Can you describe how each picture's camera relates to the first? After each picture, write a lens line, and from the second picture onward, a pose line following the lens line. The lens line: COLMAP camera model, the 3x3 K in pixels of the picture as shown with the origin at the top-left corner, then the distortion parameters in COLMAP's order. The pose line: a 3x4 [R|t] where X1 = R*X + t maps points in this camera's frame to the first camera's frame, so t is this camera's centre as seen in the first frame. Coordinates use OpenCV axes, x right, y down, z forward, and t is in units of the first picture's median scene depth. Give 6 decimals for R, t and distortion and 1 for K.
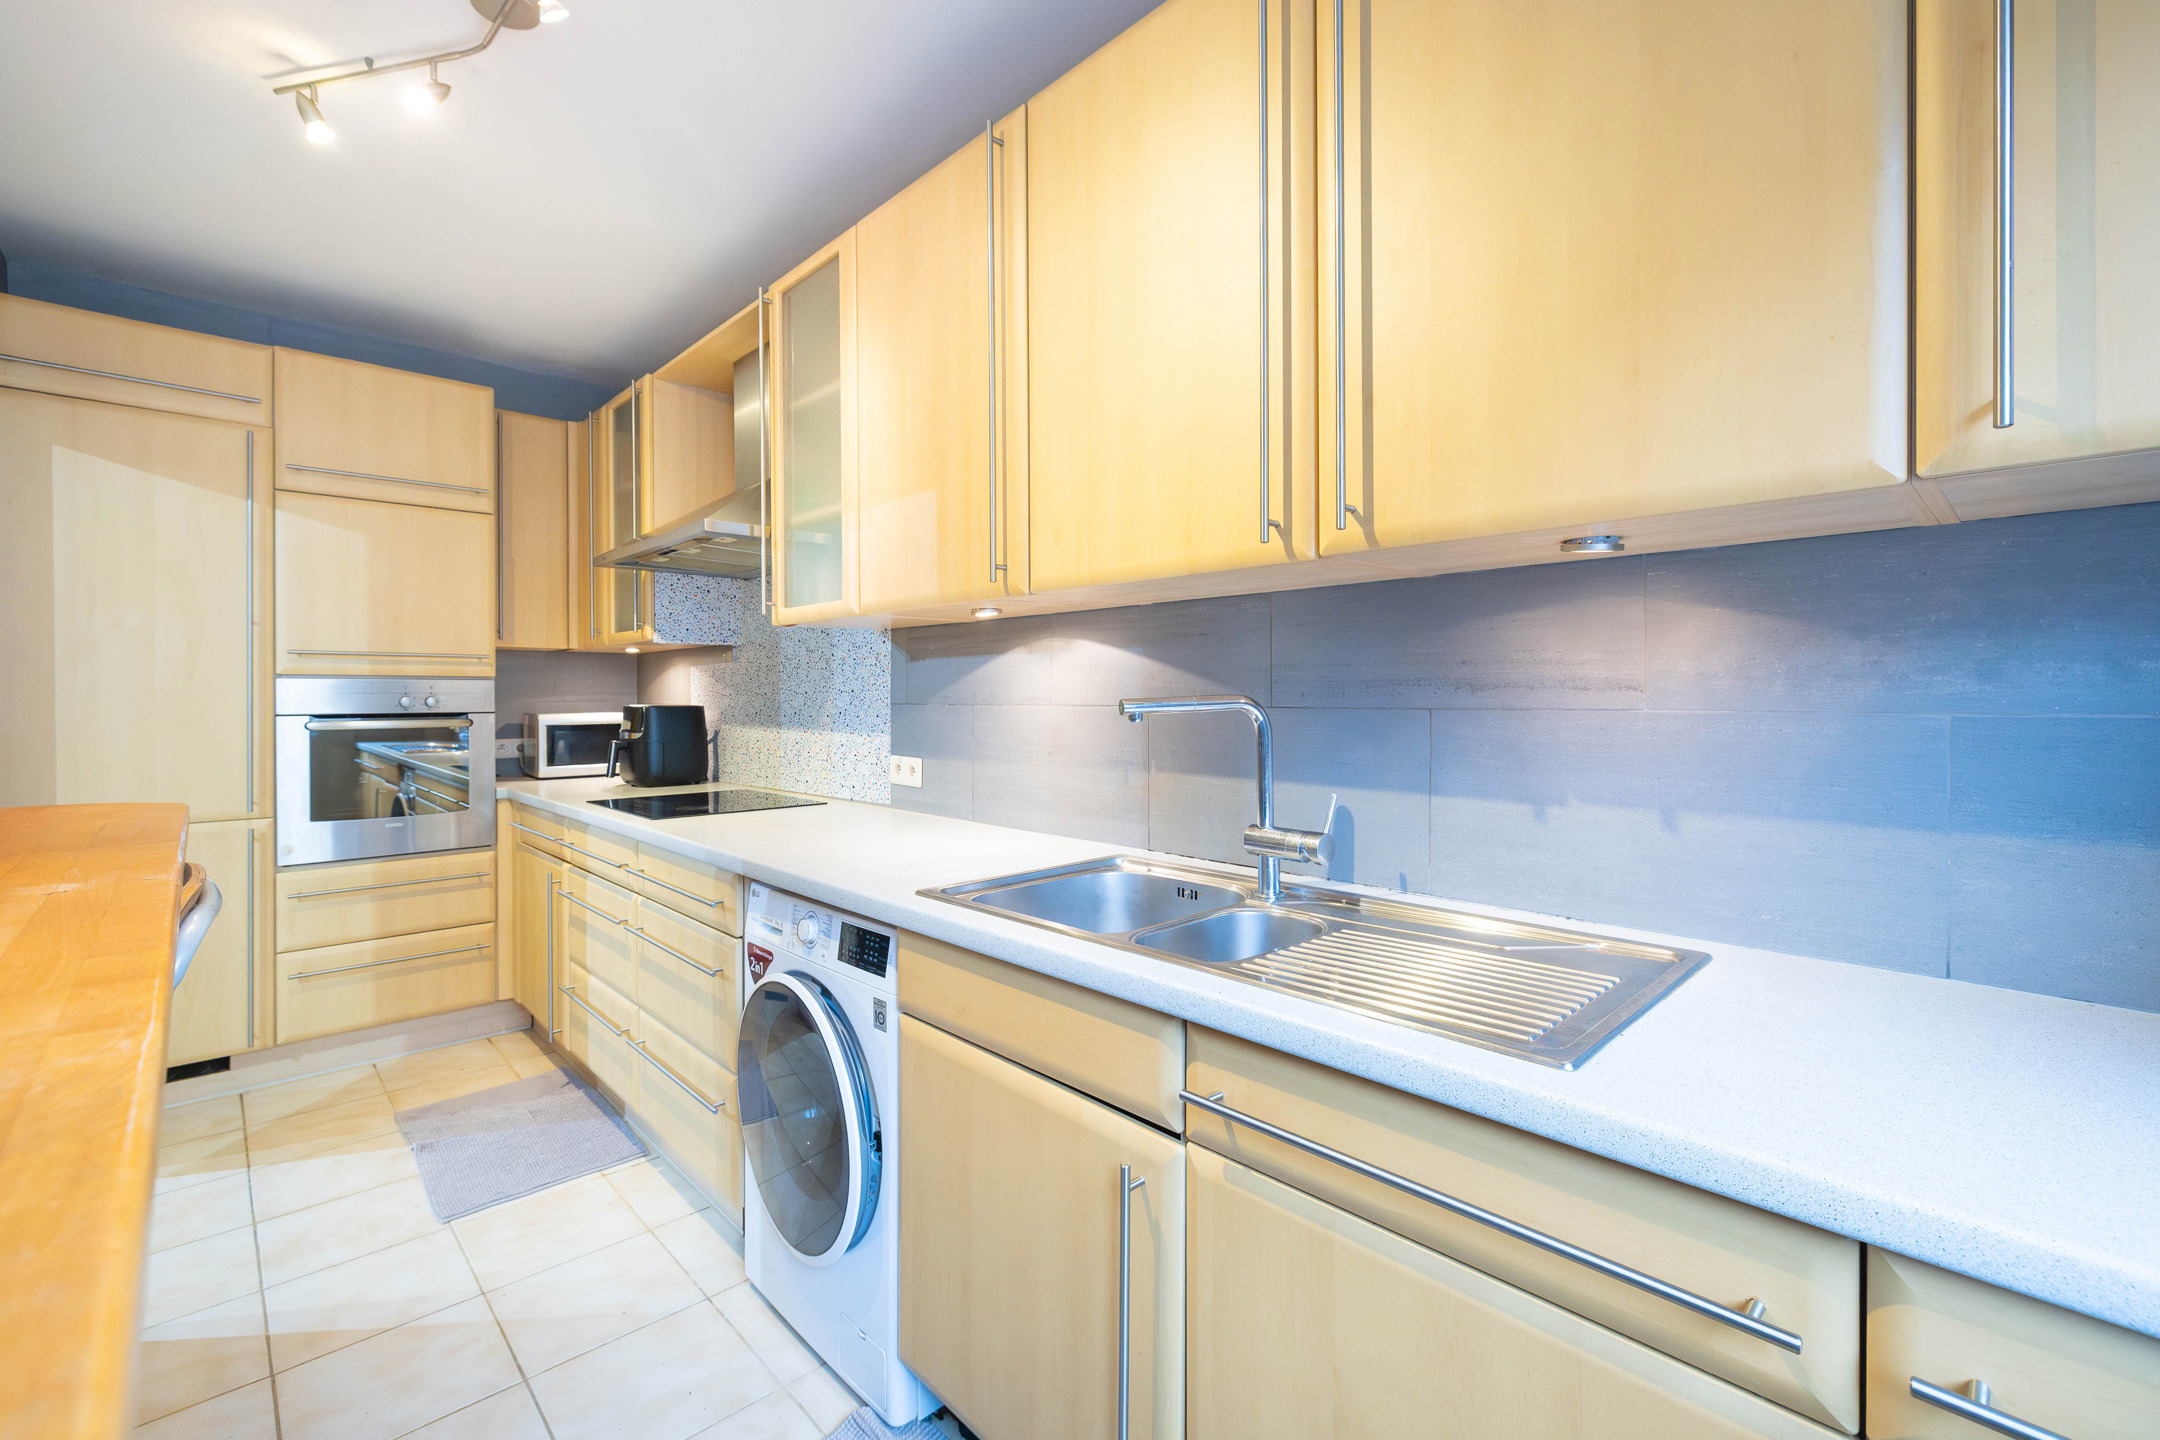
lens RADIAL K [[912.1, 0, 1064.2], [0, 912.1, 692.0], [0, 0, 1]] dist [-0.011877, 0.000229]
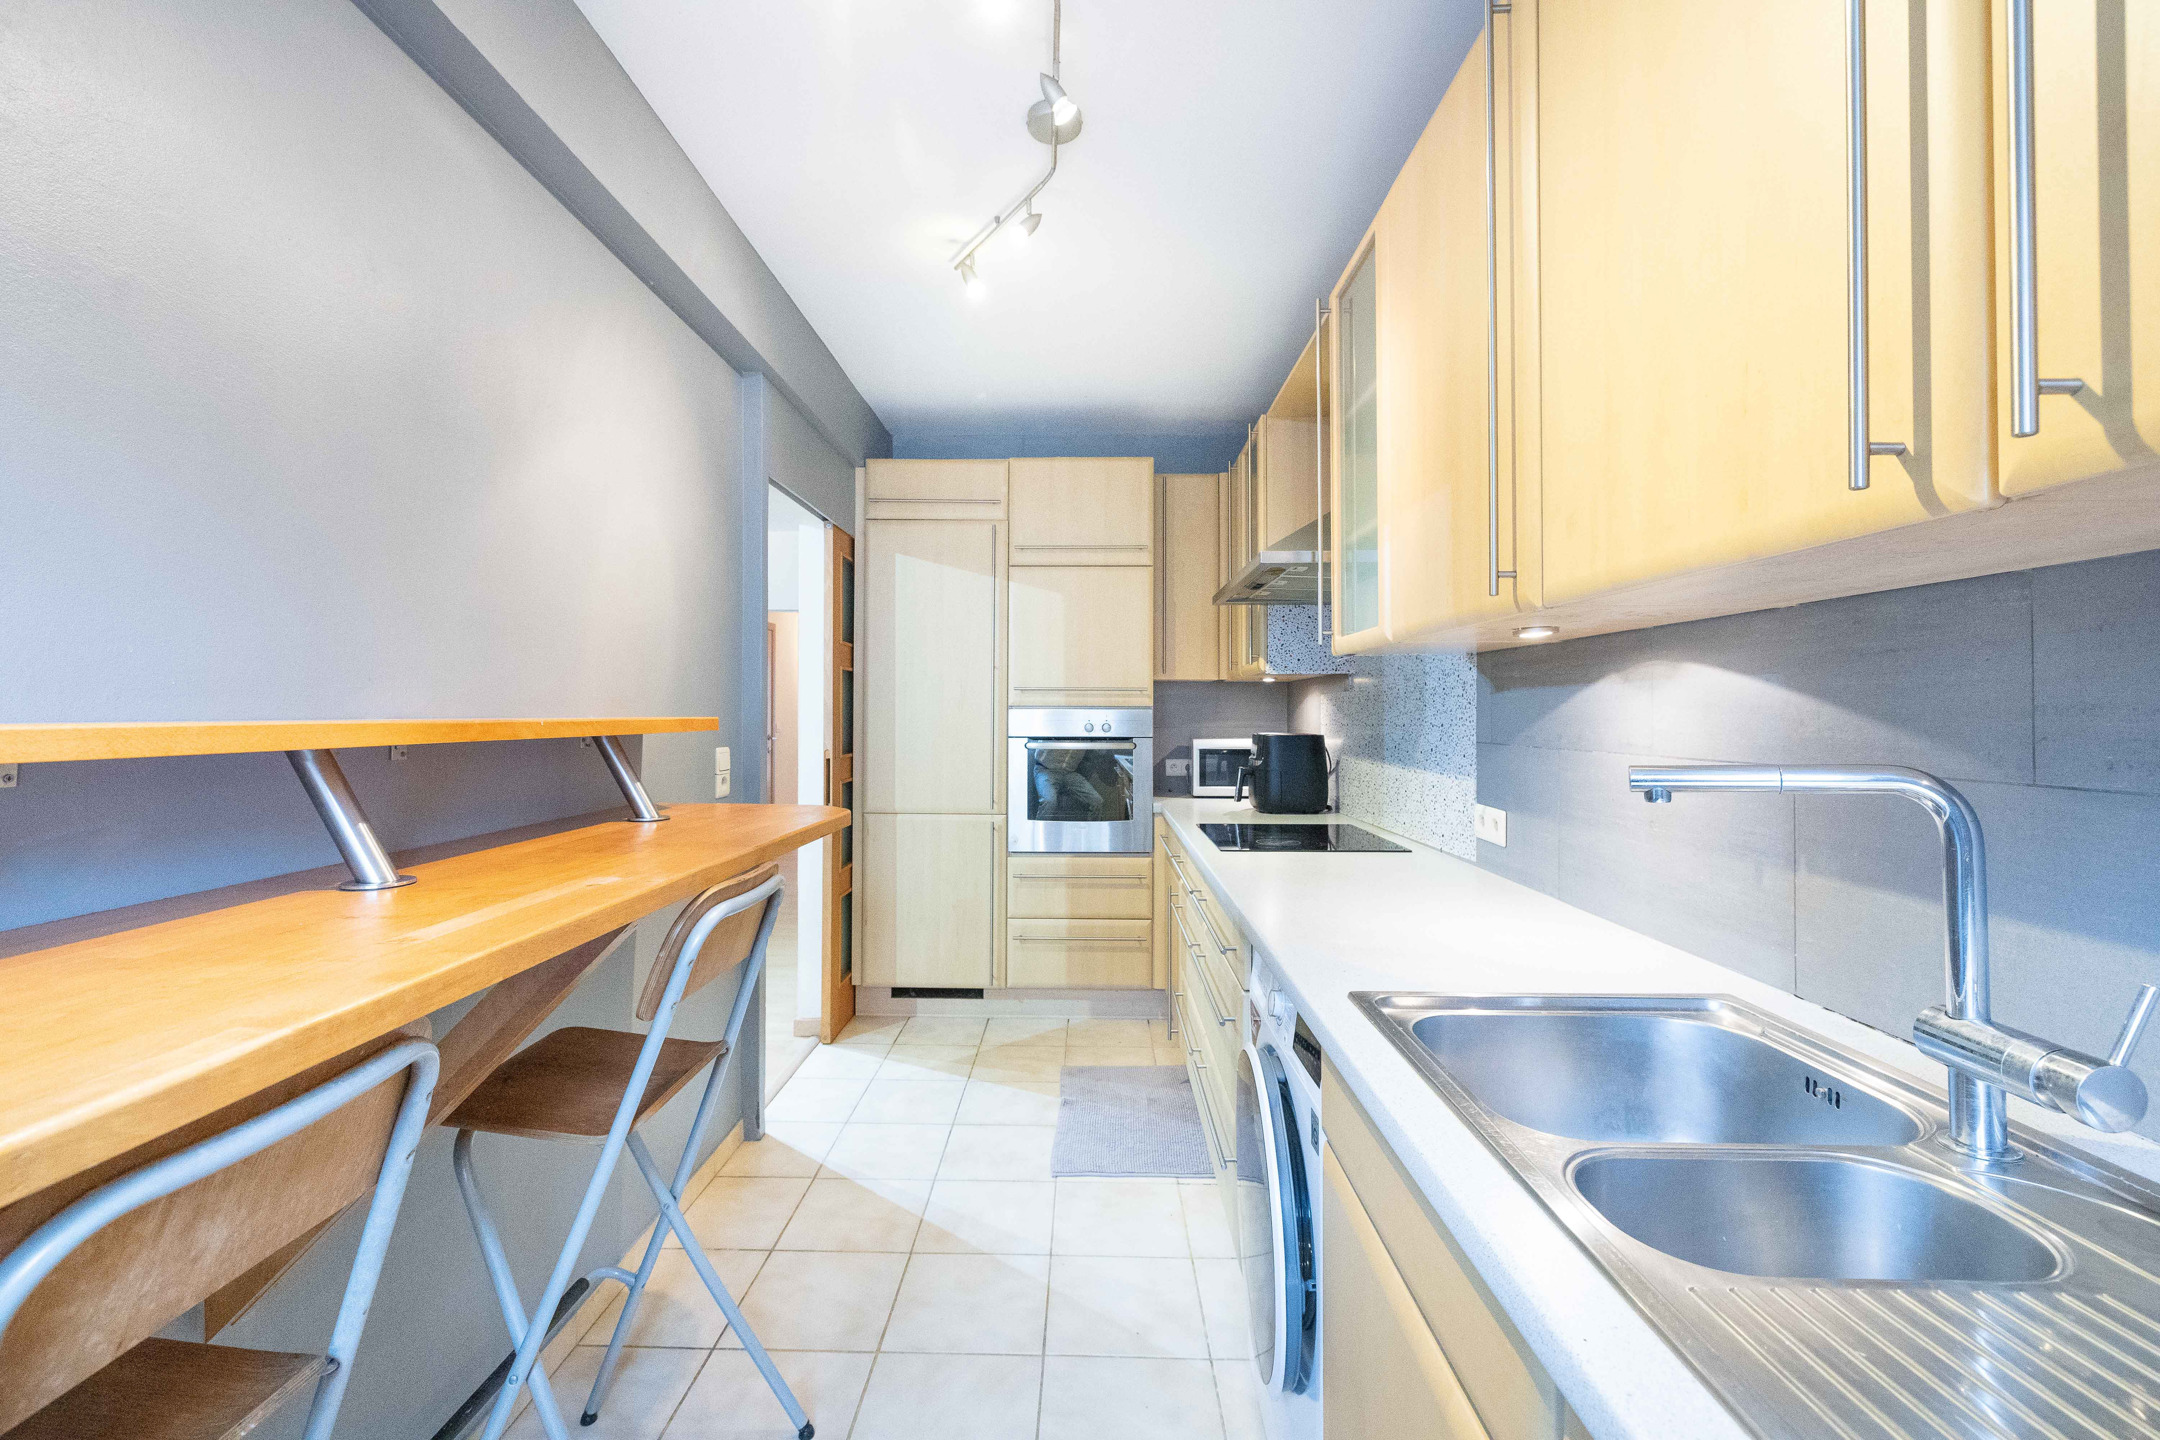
lens RADIAL K [[894.2, 0, 1074.0], [0, 894.2, 698.8], [0, 0, 1]] dist [-0.000517, 0.000389]
pose [[0.707807, -0.006358, -0.706378, 0.121961], [-0.001607, 0.999942, -0.010610, -0.016735], [0.706404, 0.008645, 0.707756, 0.144699]]
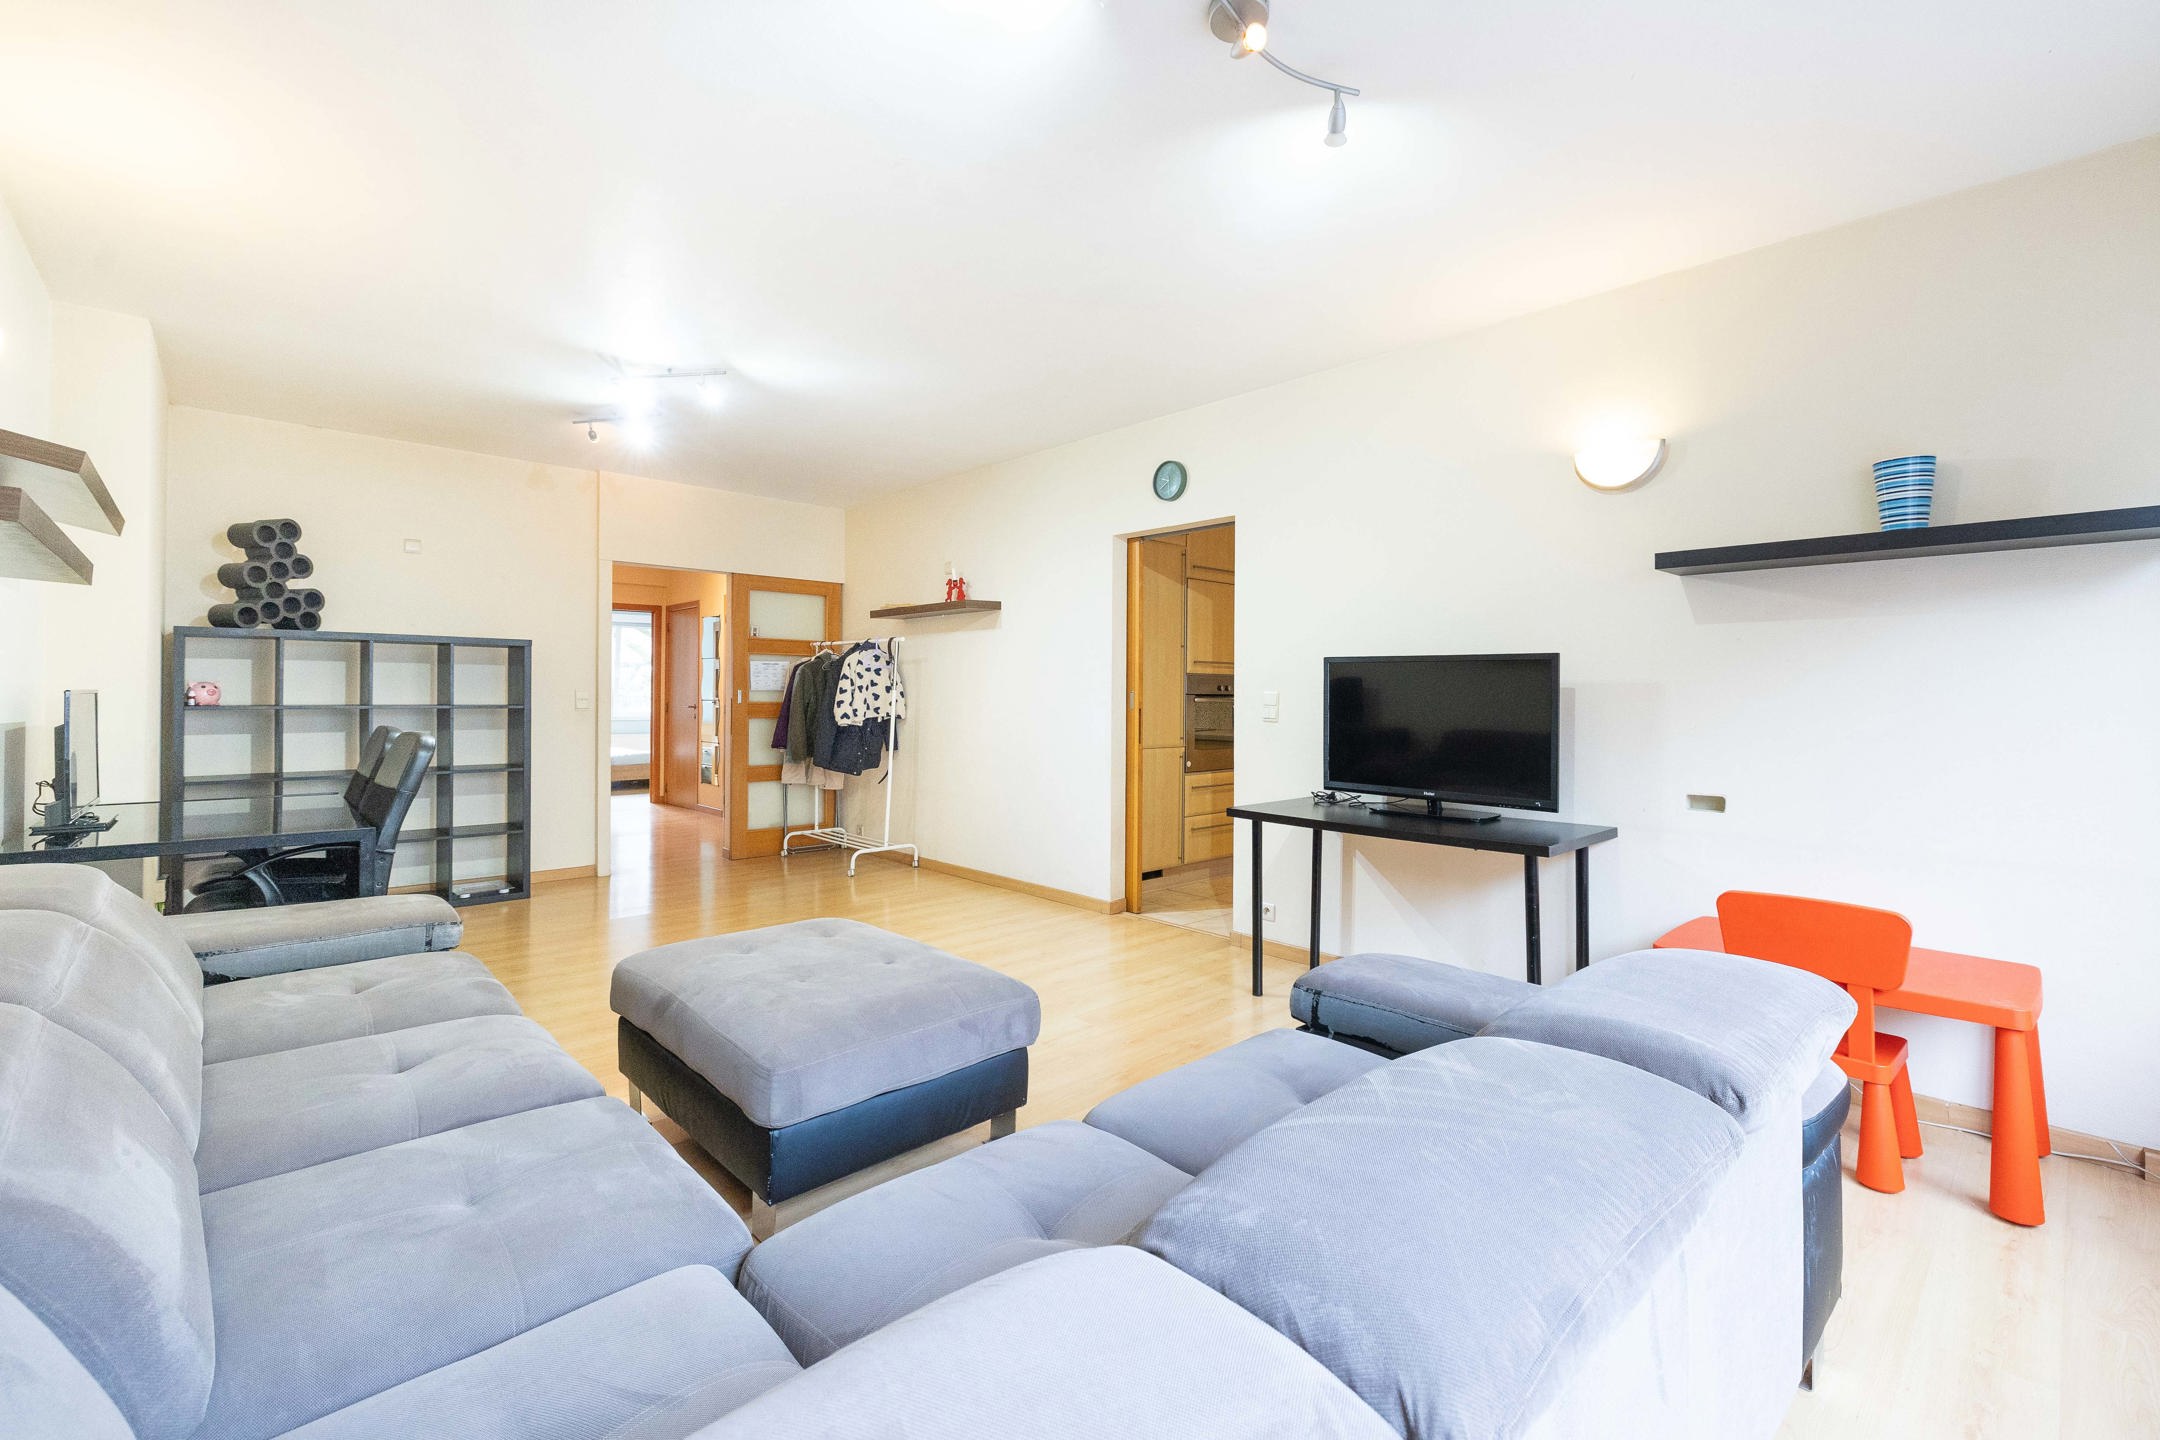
lens RADIAL K [[912.1, 0, 1064.2], [0, 912.1, 692.0], [0, 0, 1]] dist [-0.011877, 0.000229]
pose [[0.999885, 0.006300, -0.013768, -1.138322], [-0.006312, 0.999980, -0.000863, 0.023583], [0.013763, 0.000950, 0.999905, -0.994661]]
